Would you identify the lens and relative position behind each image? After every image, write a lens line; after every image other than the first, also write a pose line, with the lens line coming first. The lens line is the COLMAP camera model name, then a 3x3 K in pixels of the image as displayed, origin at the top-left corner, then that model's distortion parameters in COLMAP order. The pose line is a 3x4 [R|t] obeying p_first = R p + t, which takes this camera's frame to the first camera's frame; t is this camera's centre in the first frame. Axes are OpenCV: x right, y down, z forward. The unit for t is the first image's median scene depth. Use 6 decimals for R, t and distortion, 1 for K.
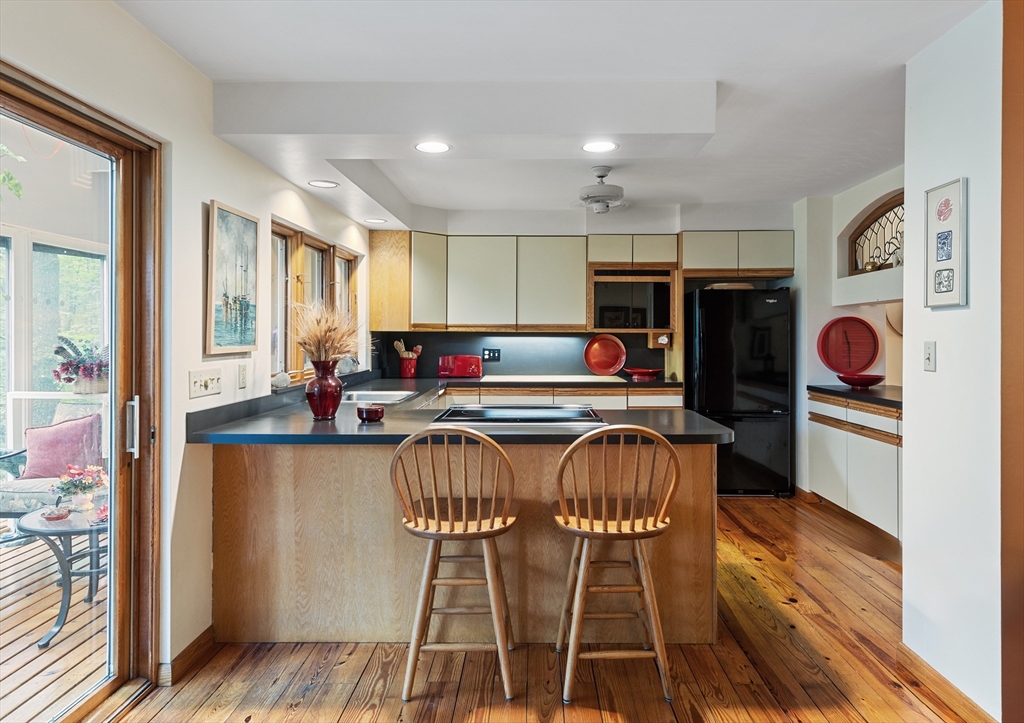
lens RADIAL K [[633.1, 0, 535.7], [0, 633.1, 335.8], [0, 0, 1]] dist [0.012251, -0.003391]
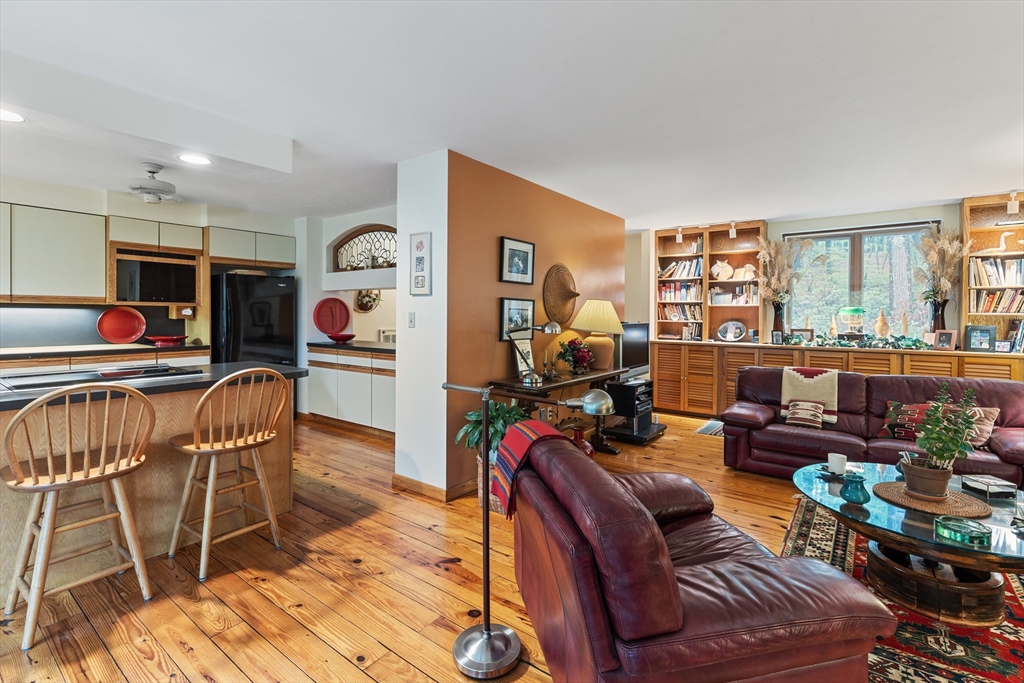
lens RADIAL K [[466.9, 0, 509.2], [0, 466.9, 318.7], [0, 0, 1]] dist [-0.000720, 0.000133]
pose [[0.606092, -0.004177, 0.795384, -0.171261], [-0.008546, 0.999894, 0.011763, 0.004557], [-0.795349, -0.013927, 0.605992, -0.051507]]
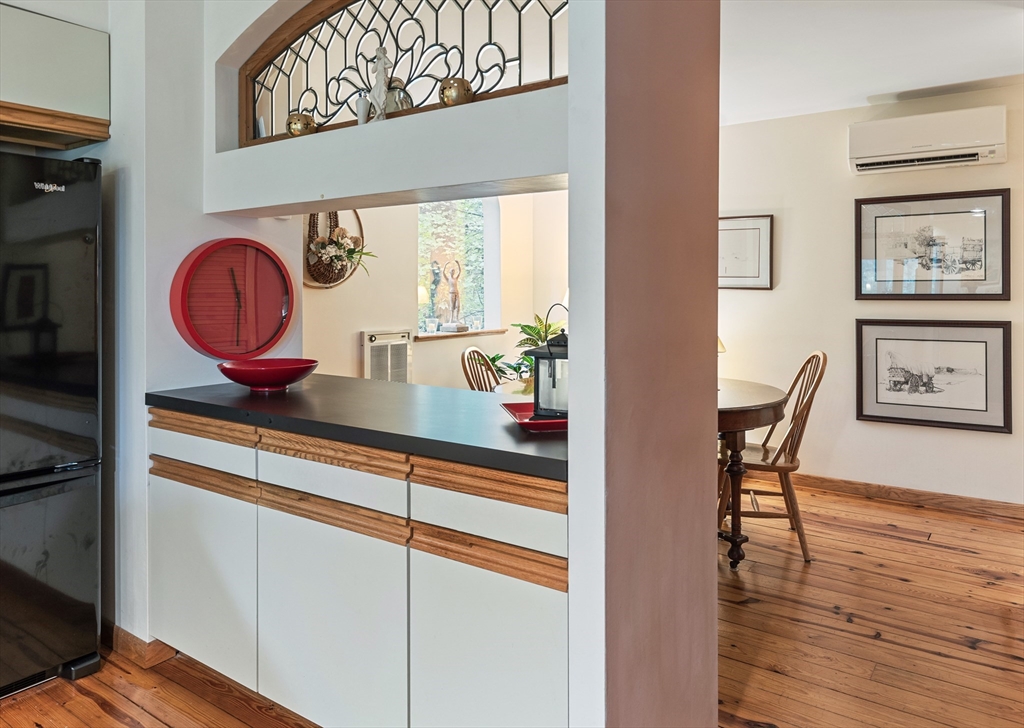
lens RADIAL K [[697.6, 0, 545.2], [0, 697.6, 291.5], [0, 0, 1]] dist [-0.003487, -0.001229]
pose [[0.560421, 0.000181, 0.828208, 0.203279], [-0.004381, 0.999987, 0.002746, 0.007995], [-0.828197, -0.005168, 0.560414, 0.550804]]
